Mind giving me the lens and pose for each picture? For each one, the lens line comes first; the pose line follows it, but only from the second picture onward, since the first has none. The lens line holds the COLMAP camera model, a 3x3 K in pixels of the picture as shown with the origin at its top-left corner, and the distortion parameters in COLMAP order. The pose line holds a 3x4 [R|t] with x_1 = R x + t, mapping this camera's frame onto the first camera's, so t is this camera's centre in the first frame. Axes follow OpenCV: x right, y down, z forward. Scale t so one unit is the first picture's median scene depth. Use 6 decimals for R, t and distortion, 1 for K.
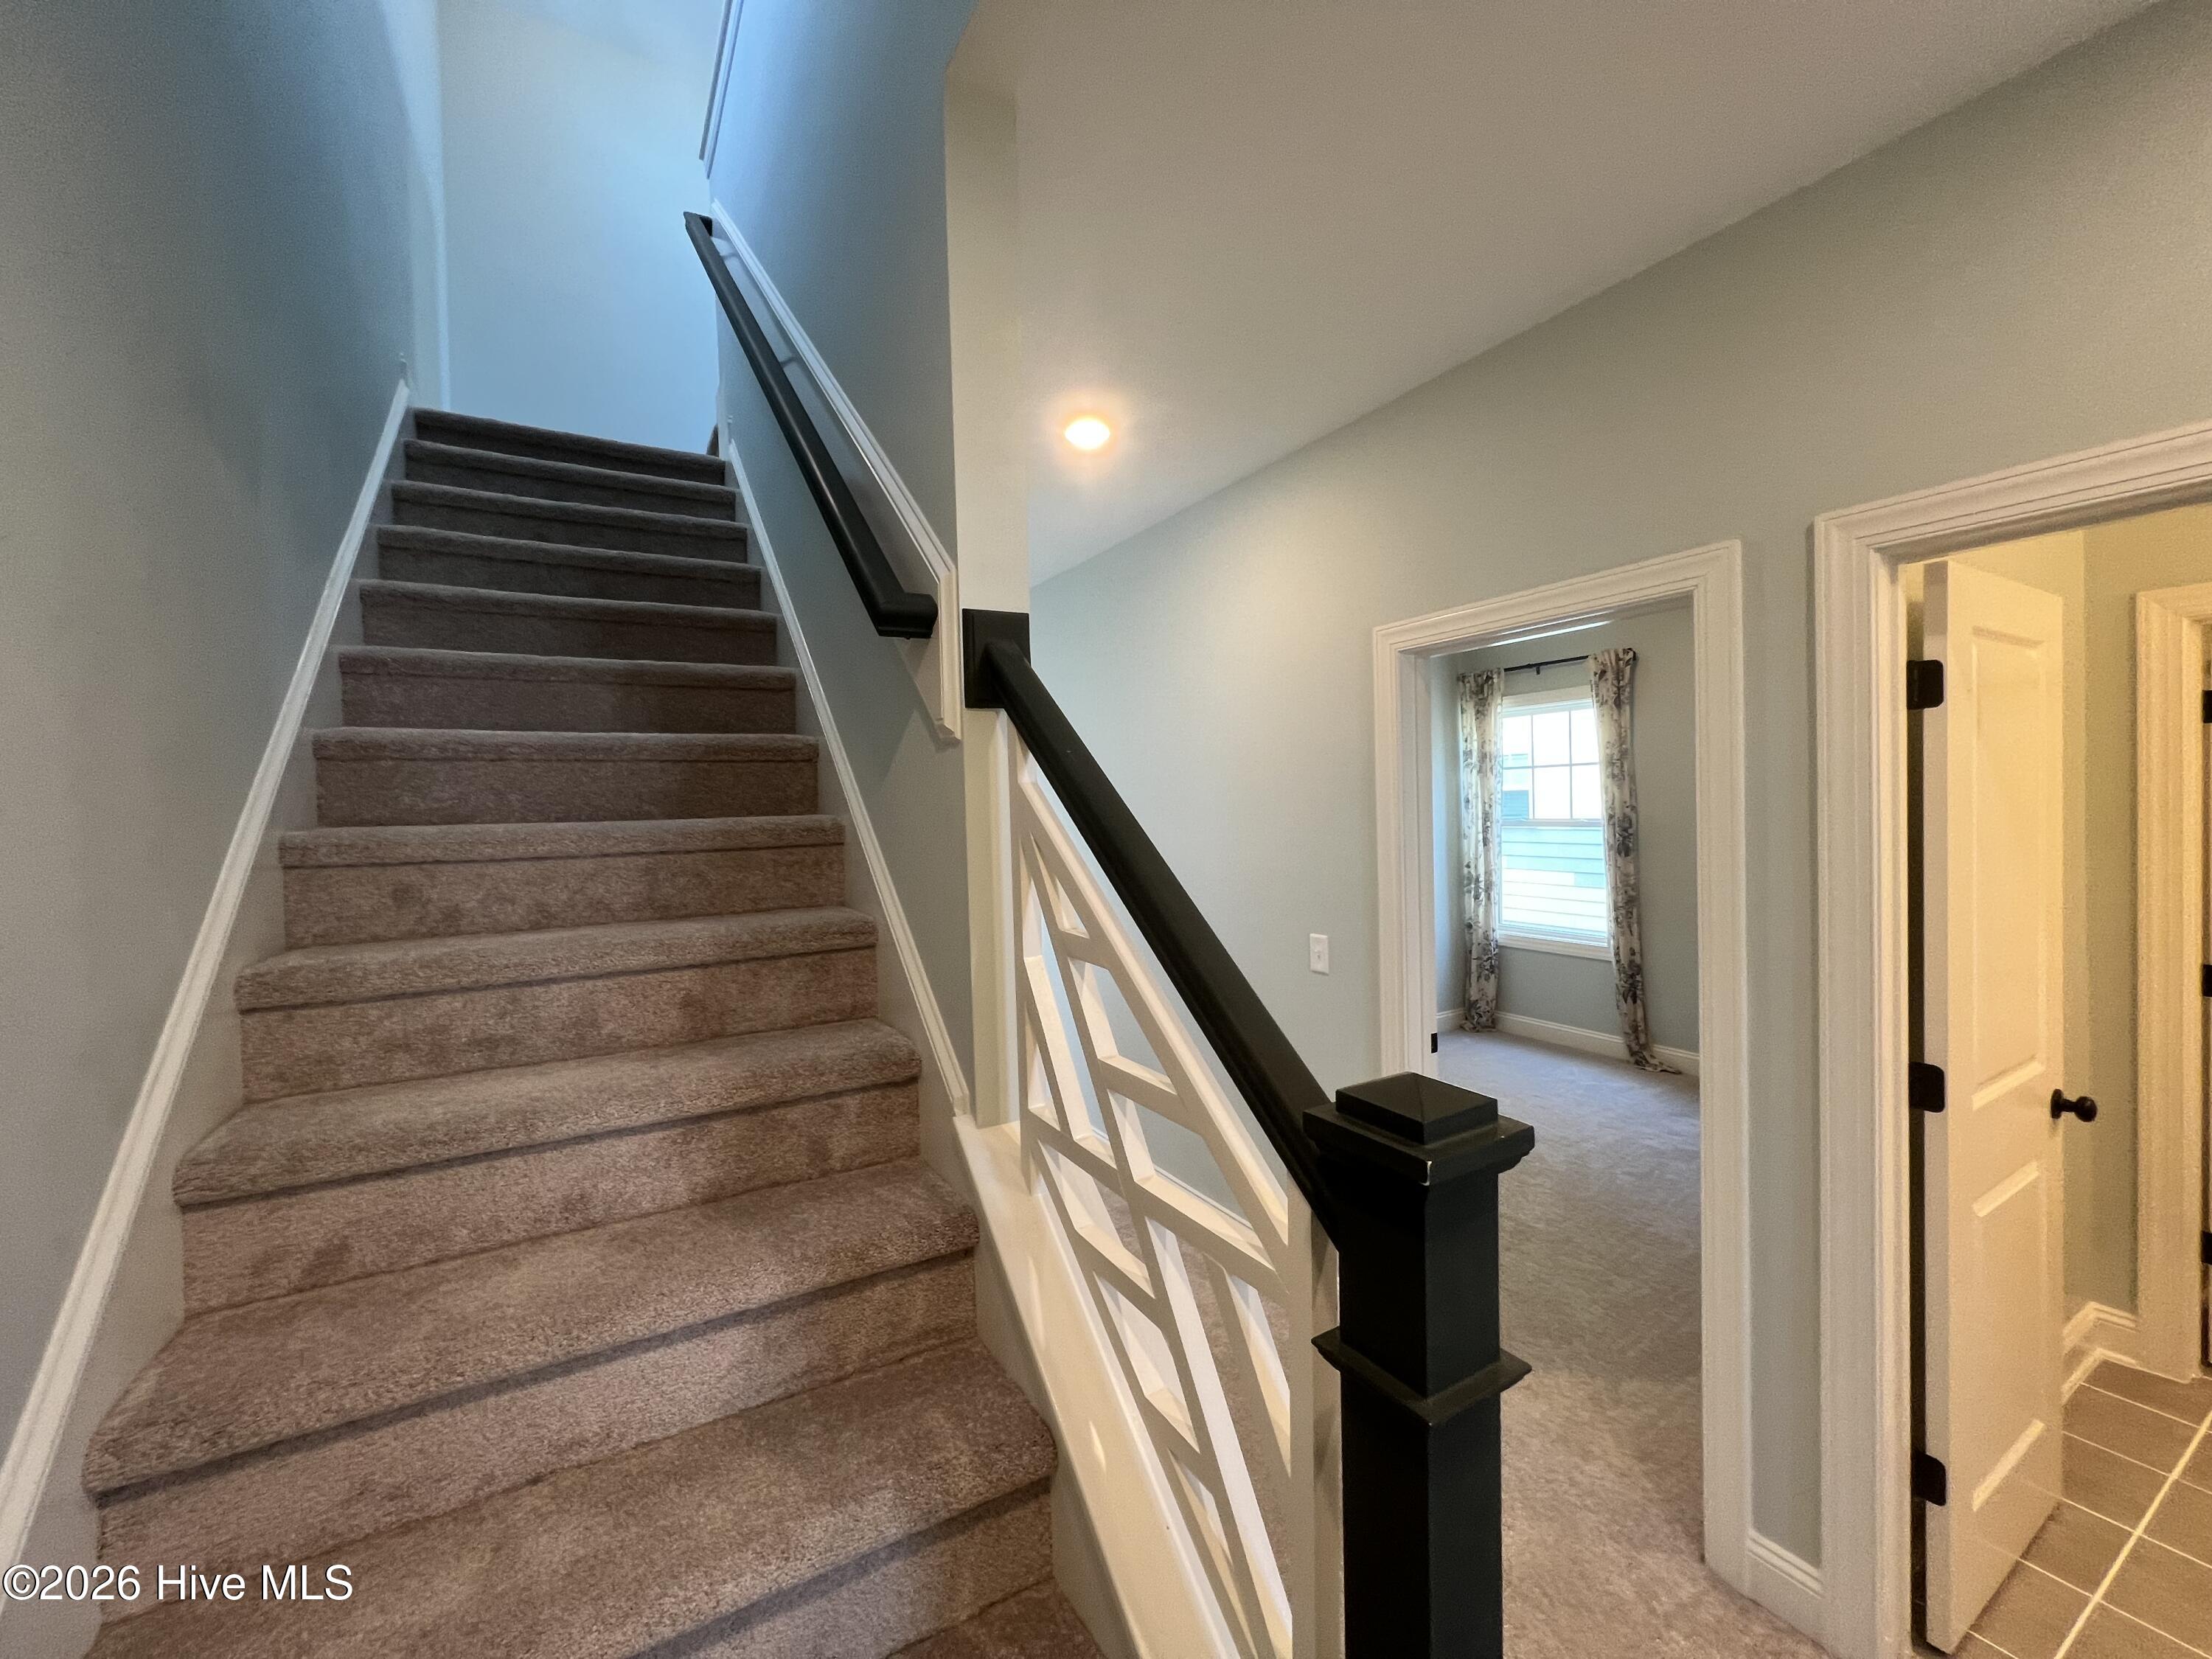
lens RADIAL K [[886.1, 0, 1104.5], [0, 886.1, 816.1], [0, 0, 1]] dist [-0.000379, 0.000321]
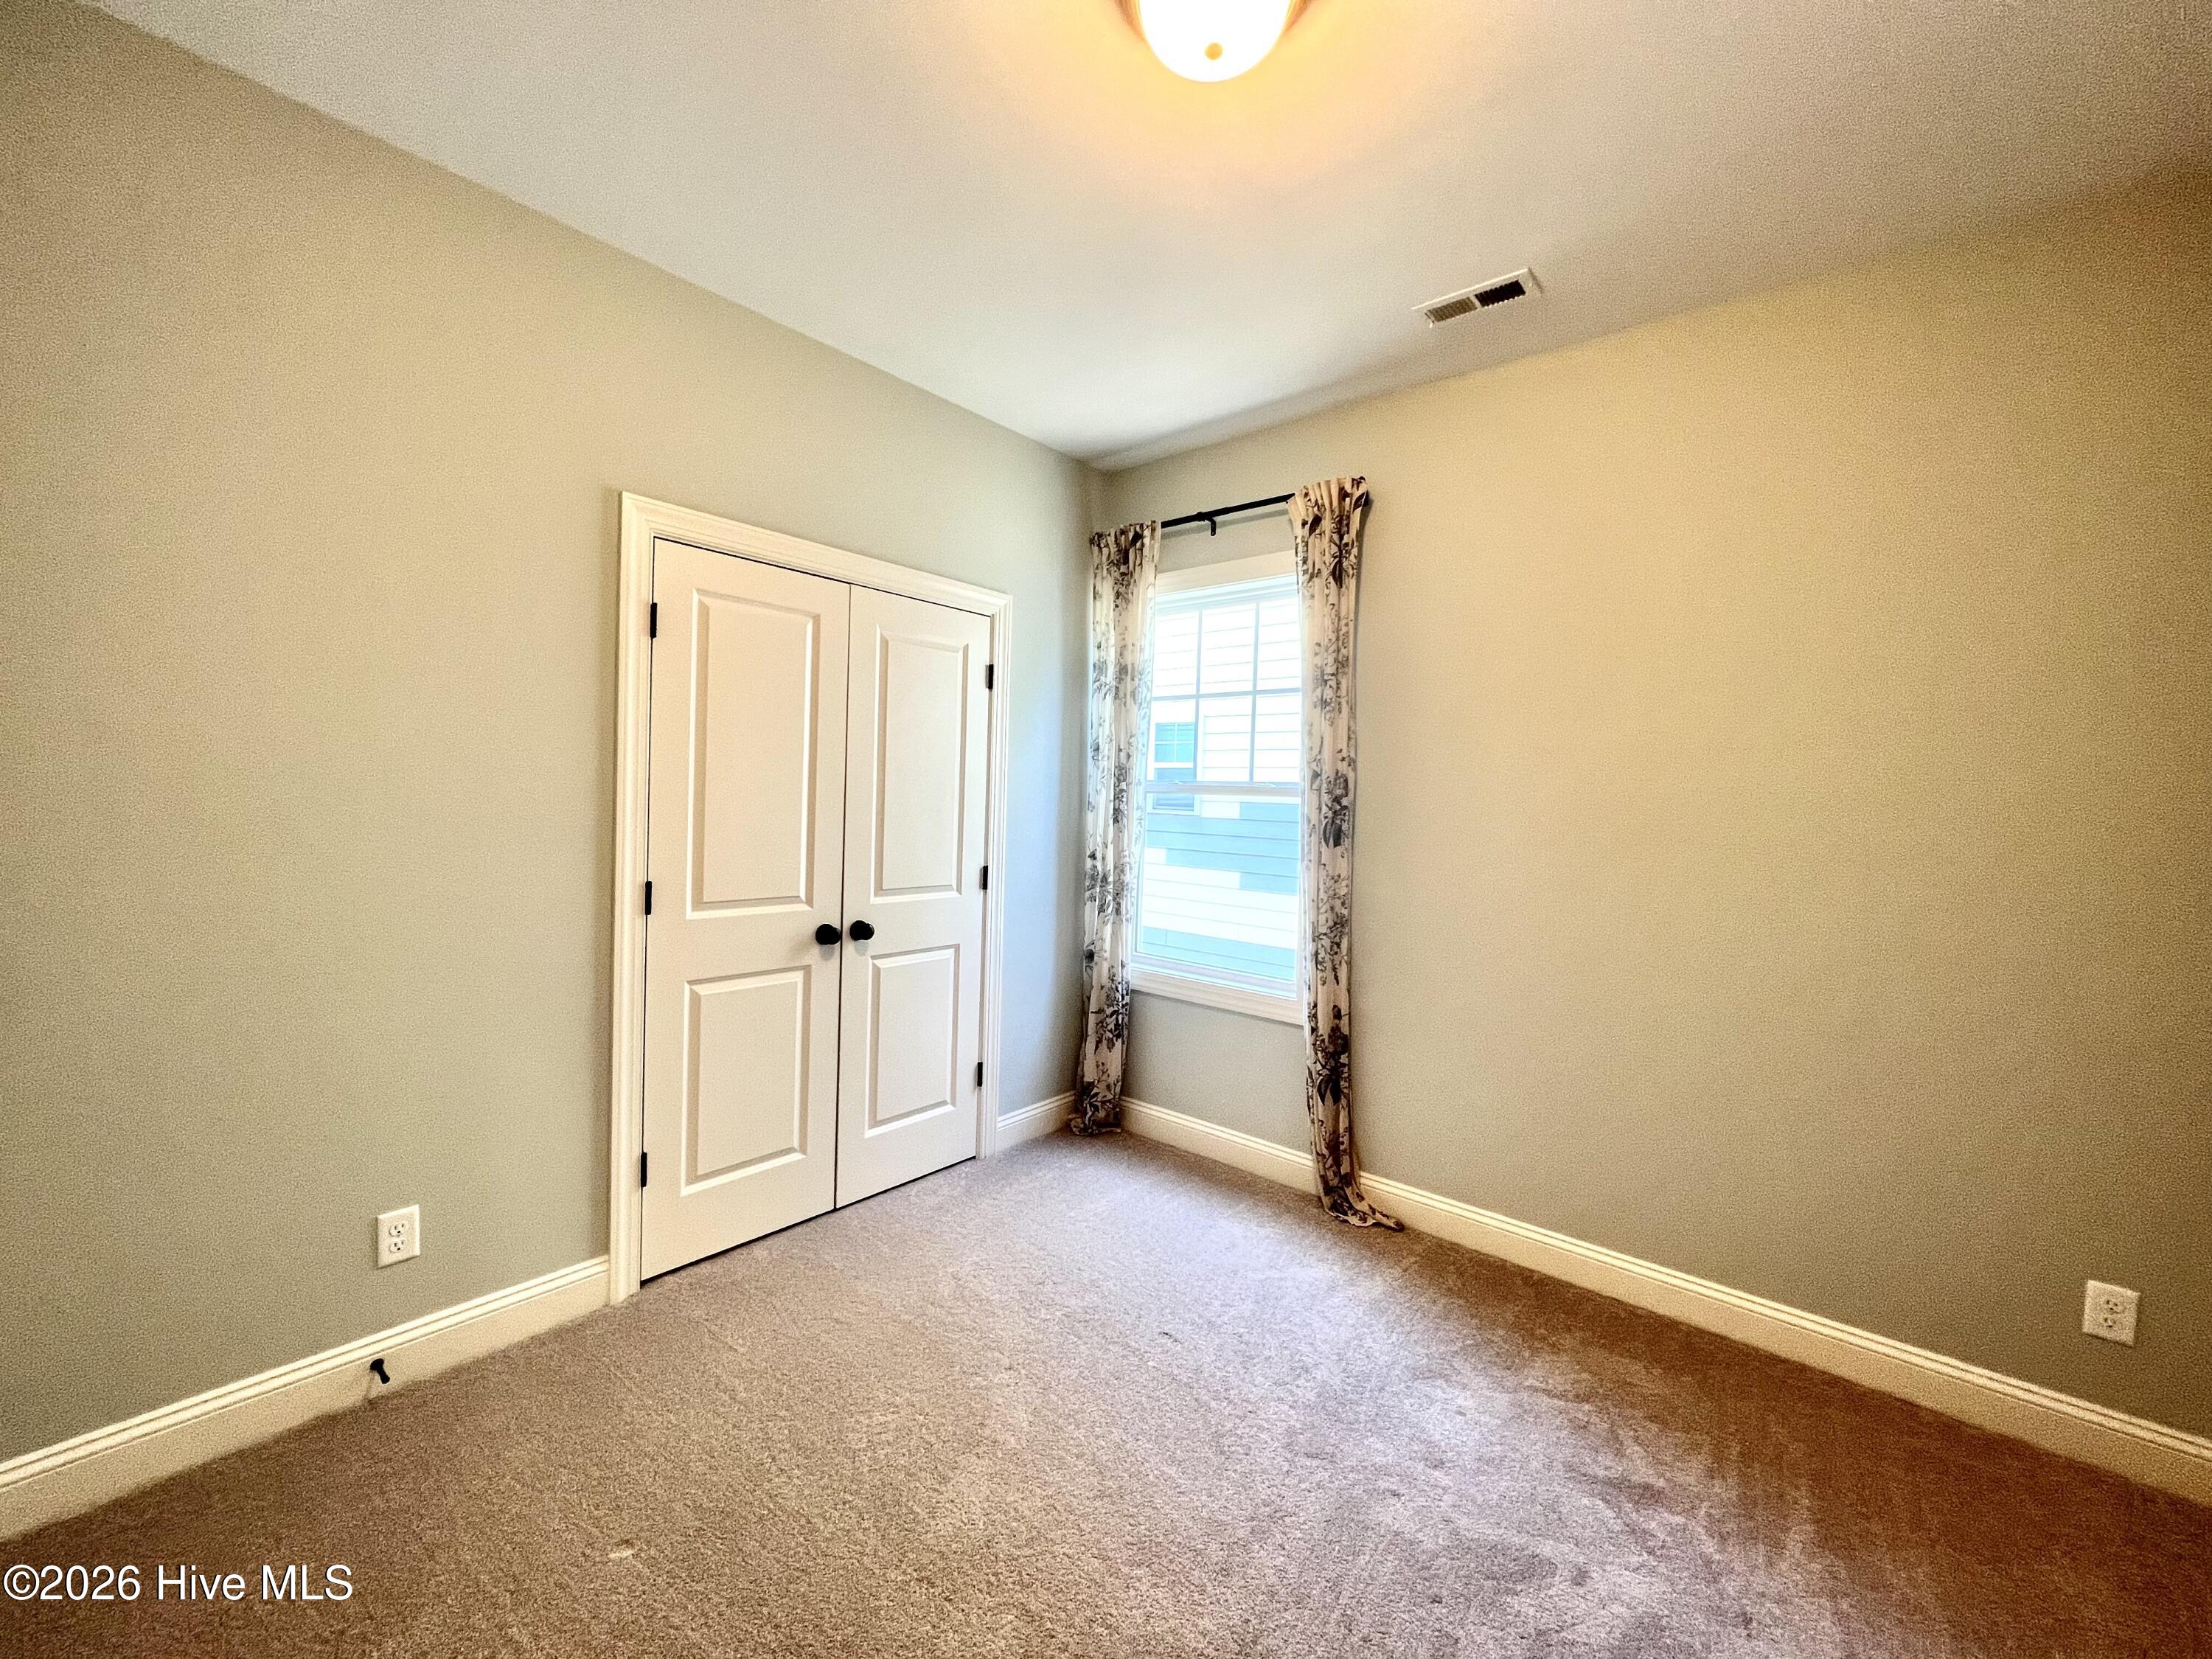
lens RADIAL K [[886.1, 0, 1105.8], [0, 886.1, 821.8], [0, 0, 1]] dist [-0.000379, 0.000321]
pose [[0.941659, 0.044108, 0.333667, 0.250322], [-0.049674, 0.998732, 0.008163, 0.031685], [-0.332884, -0.024262, 0.942656, 0.495894]]
